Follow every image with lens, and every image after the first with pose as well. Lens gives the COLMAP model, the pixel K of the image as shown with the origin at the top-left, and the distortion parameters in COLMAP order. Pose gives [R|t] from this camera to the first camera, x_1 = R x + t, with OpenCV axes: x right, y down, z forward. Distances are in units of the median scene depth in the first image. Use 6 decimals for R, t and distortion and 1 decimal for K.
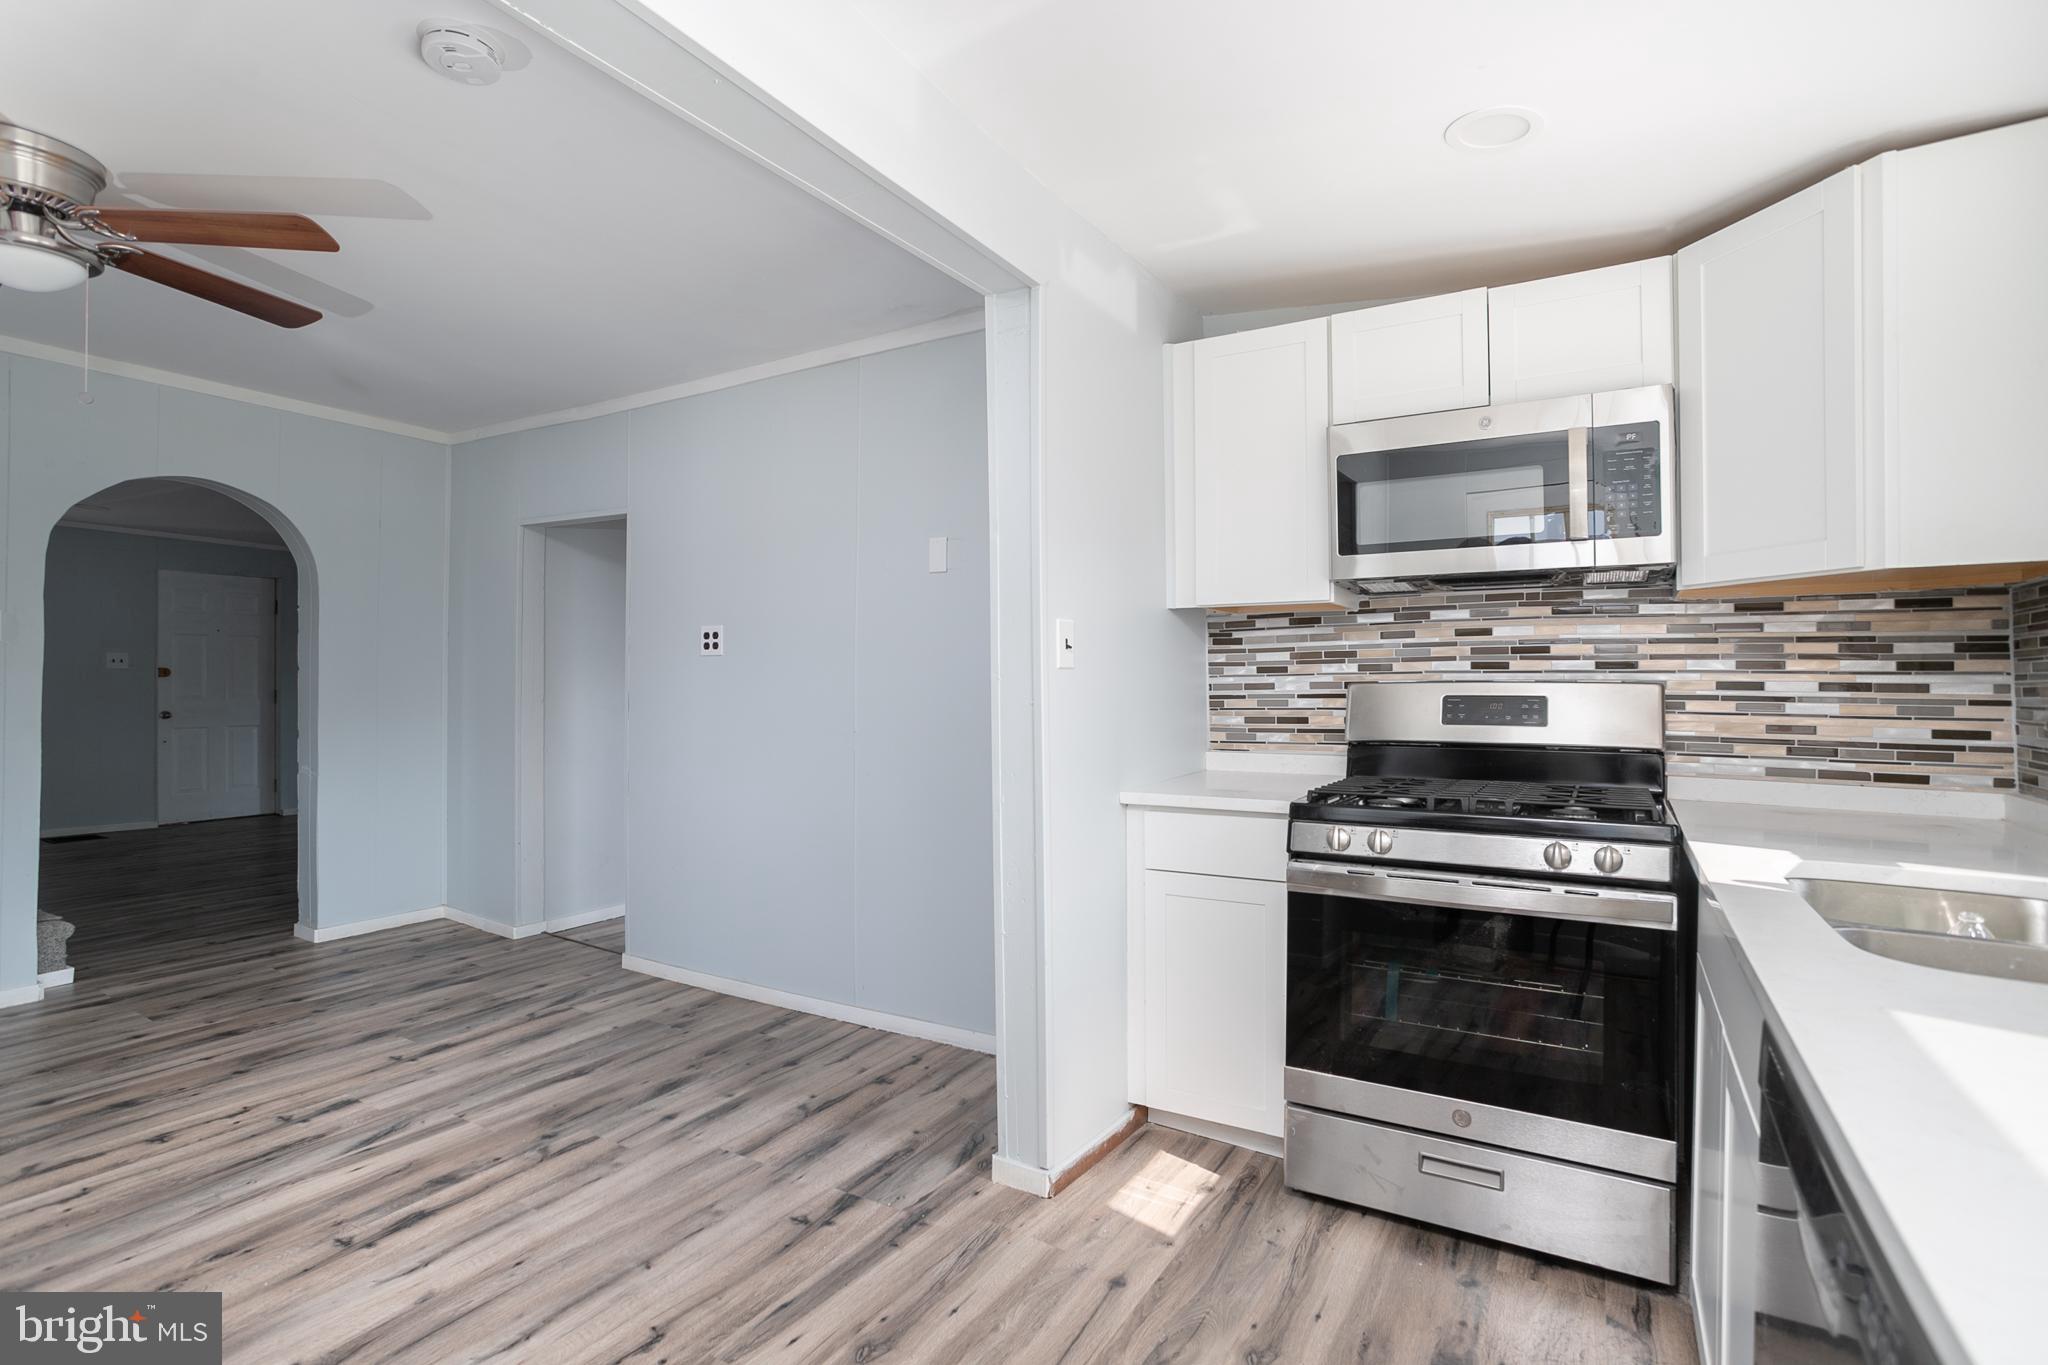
lens RADIAL K [[993.0, 0, 1020.1], [0, 993.0, 686.5], [0, 0, 1]] dist [-0.042423, 0.020334]
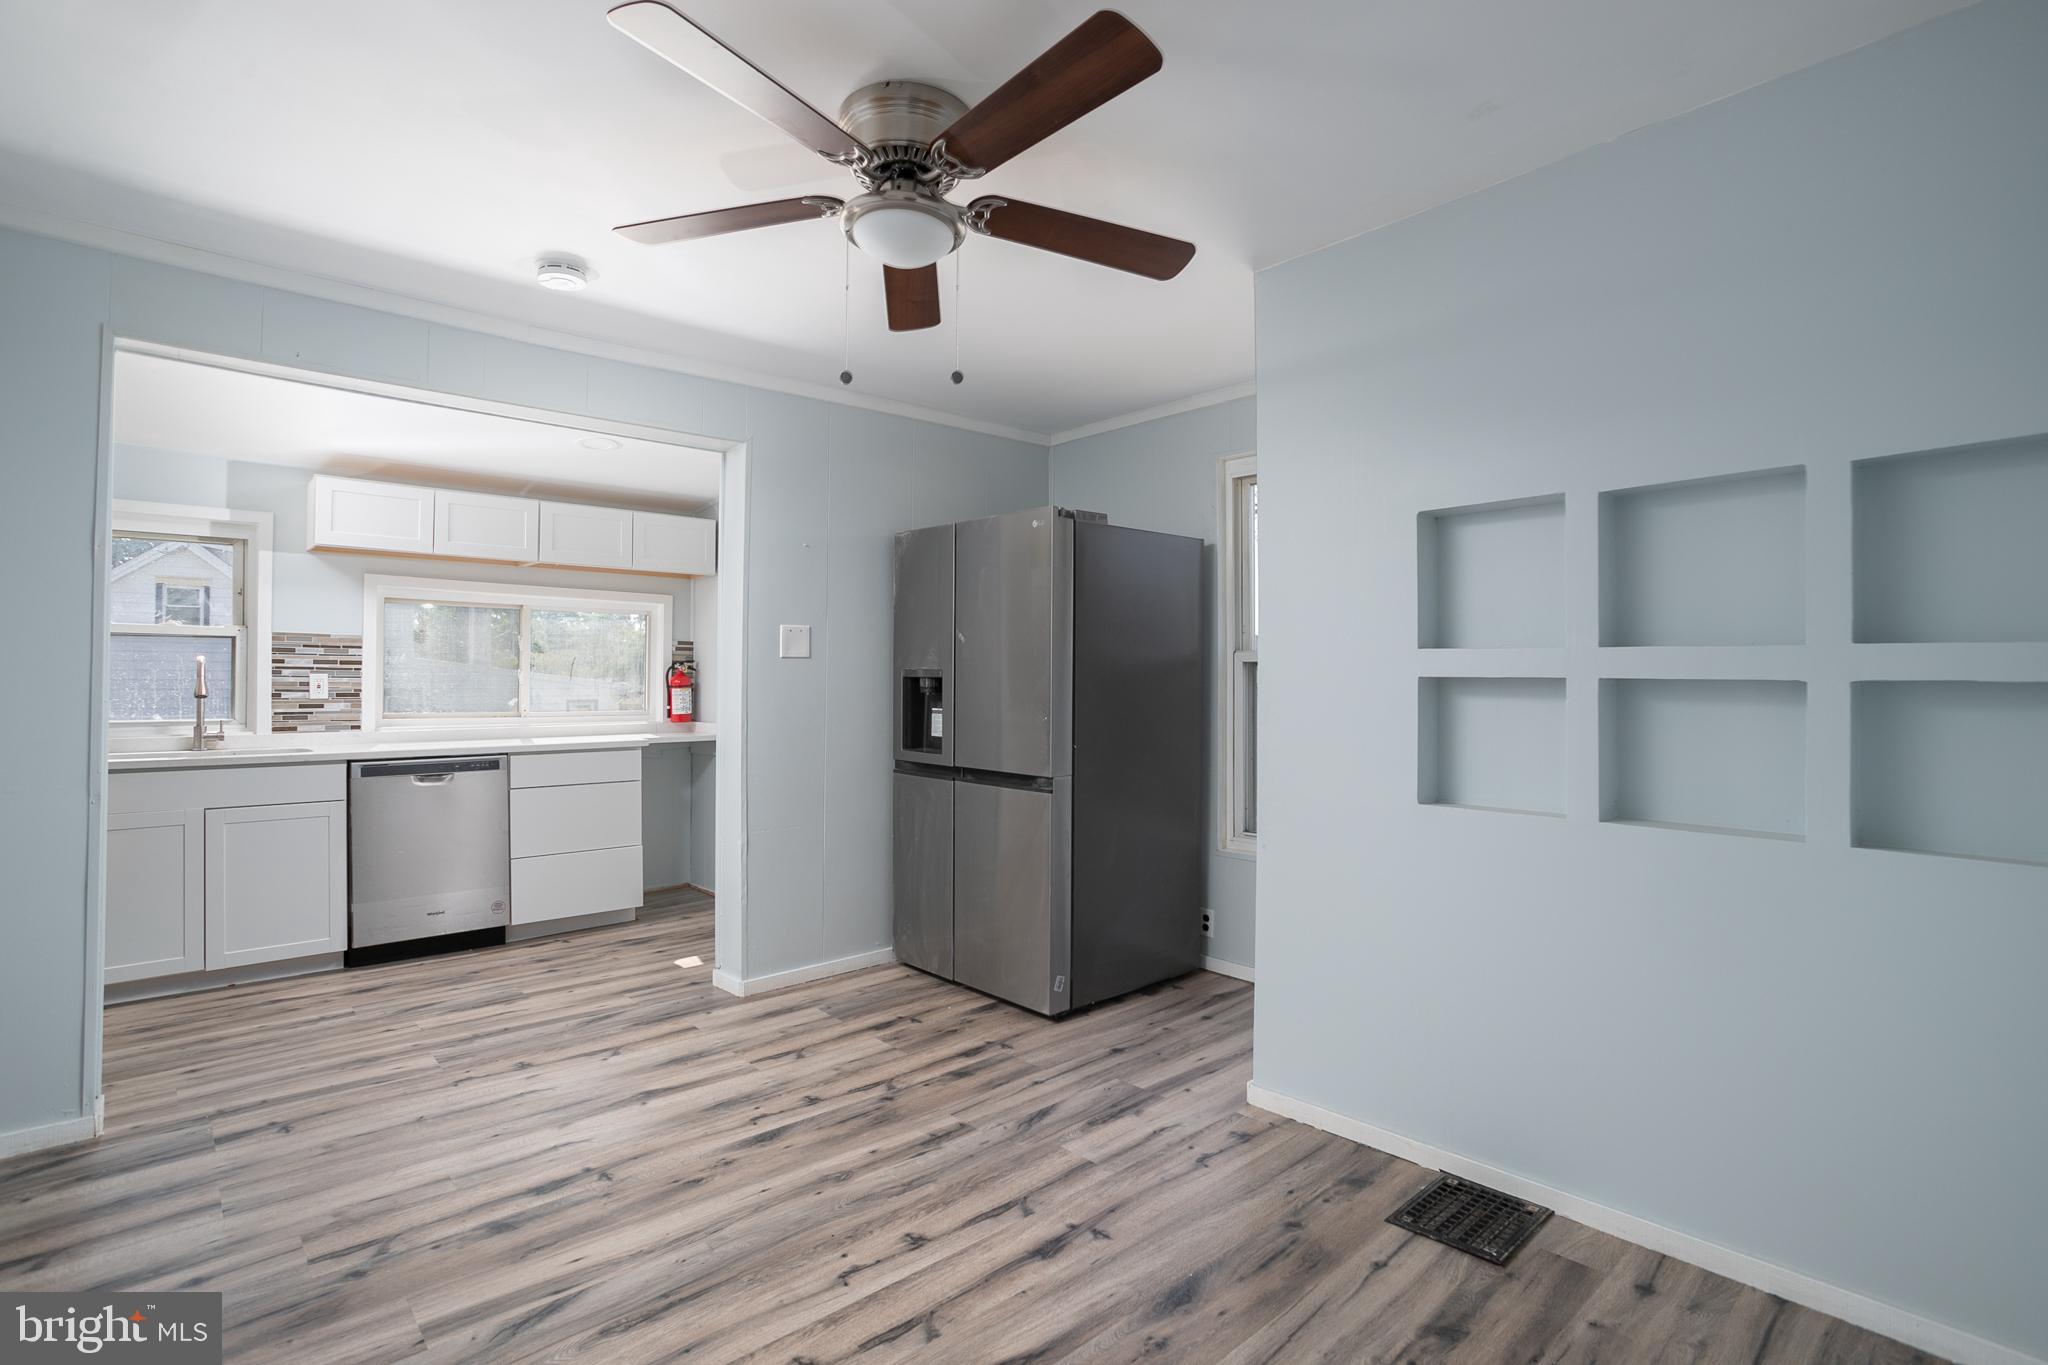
lens RADIAL K [[993.0, 0, 1022.3], [0, 993.0, 667.3], [0, 0, 1]] dist [-0.042423, 0.020334]
pose [[-0.958603, -0.004627, 0.284709, -1.355978], [-0.008813, 0.999871, -0.013423, -0.019352], [-0.284610, -0.015377, -0.958520, 1.793966]]
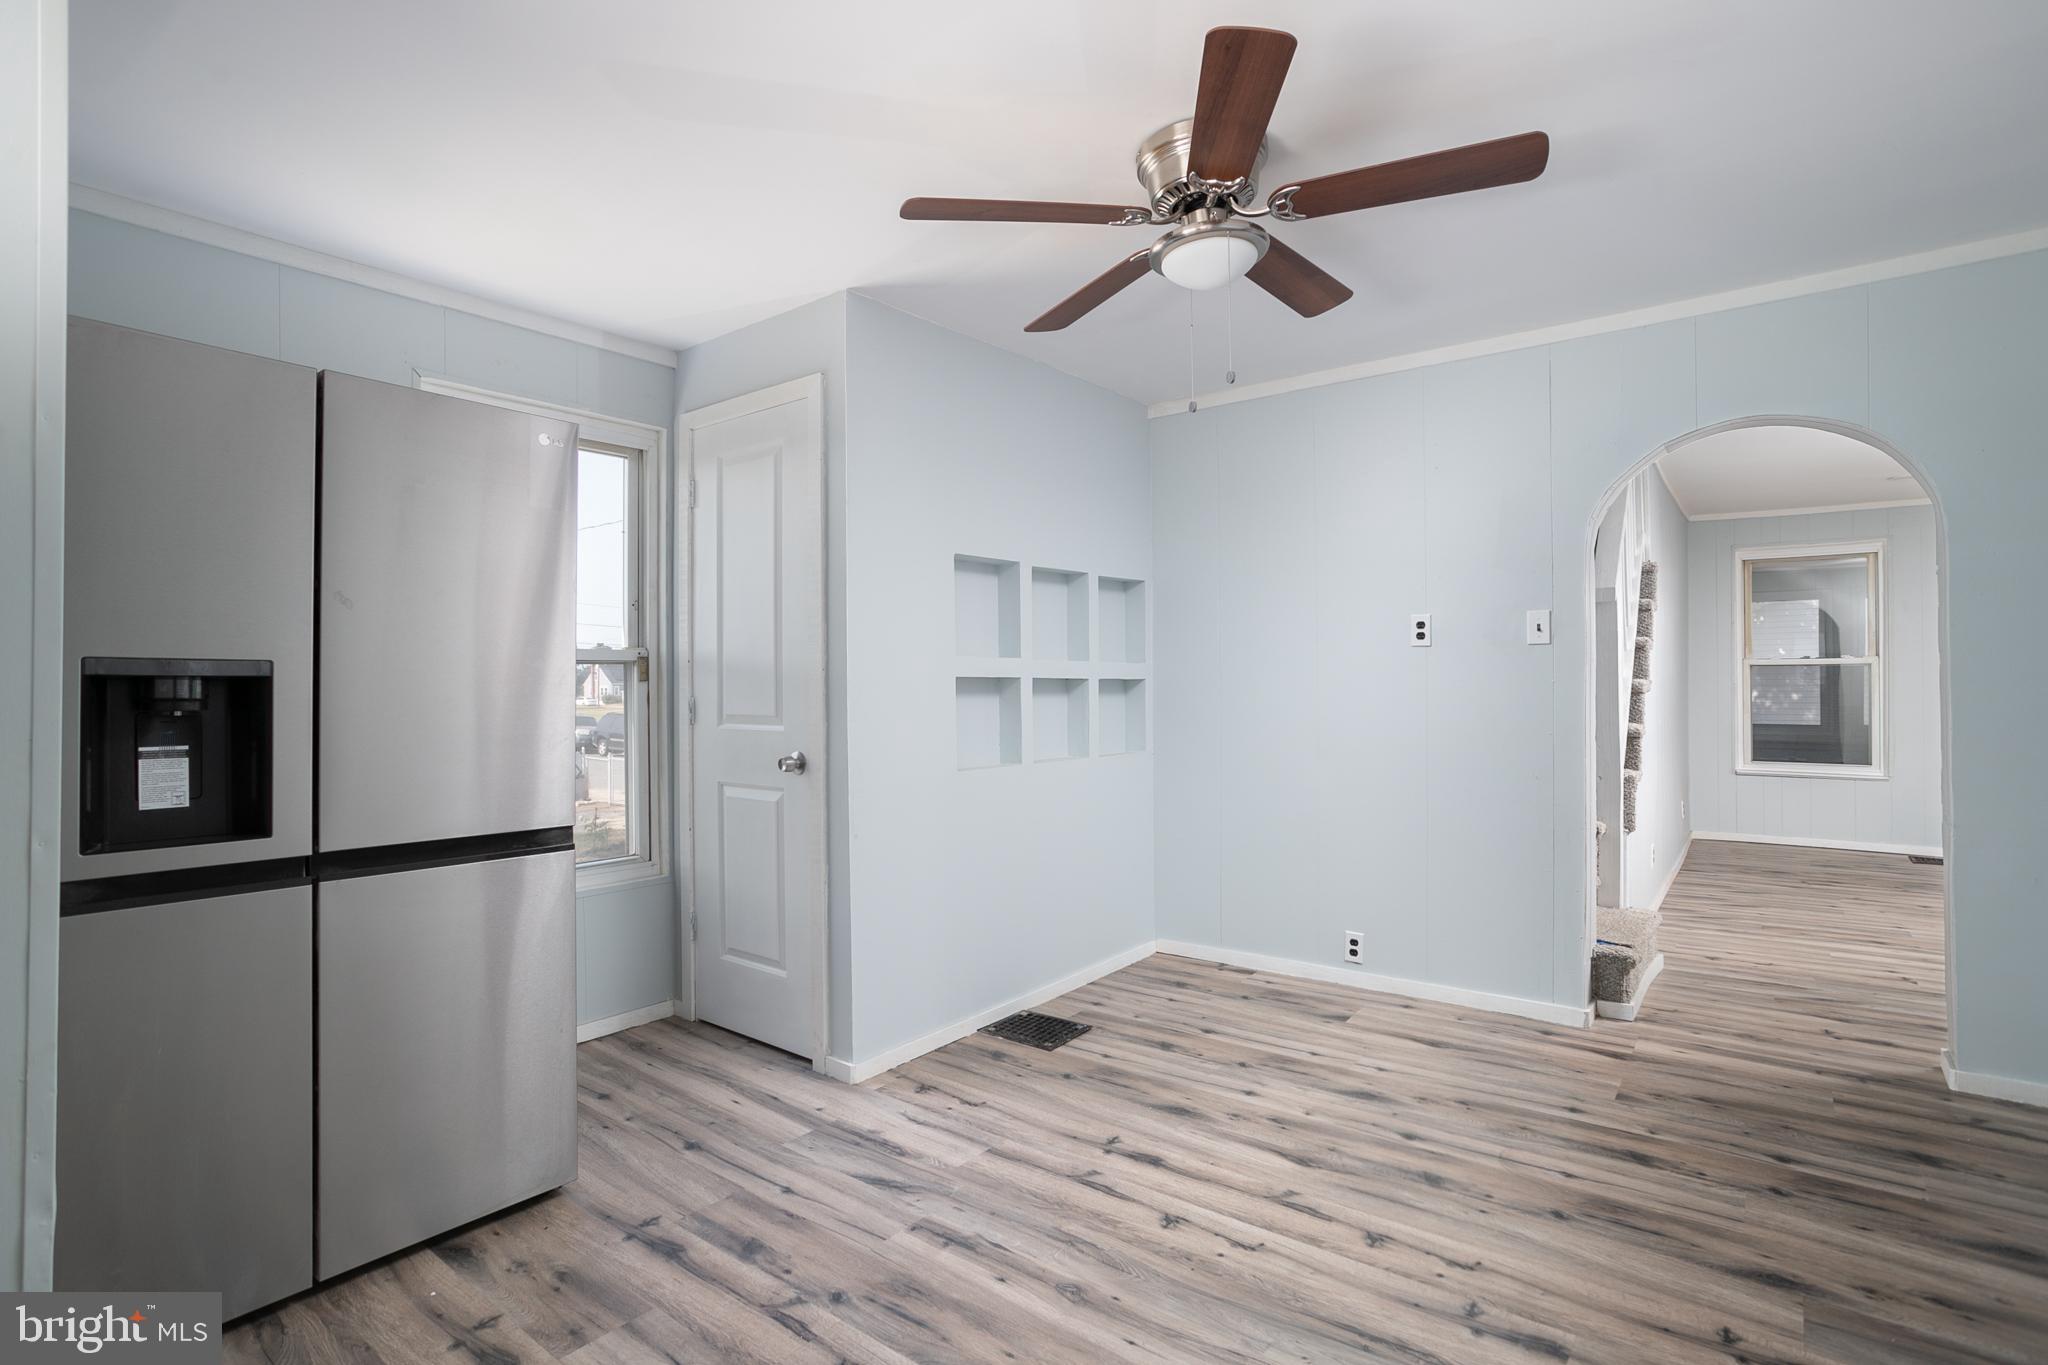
lens RADIAL K [[993.0, 0, 995.1], [0, 993.0, 685.2], [0, 0, 1]] dist [-0.042423, 0.020334]
pose [[-0.140550, -0.004754, -0.990062, -0.015085], [0.010224, 0.999928, -0.006252, -0.004622], [0.990021, -0.011001, -0.140491, 0.886465]]
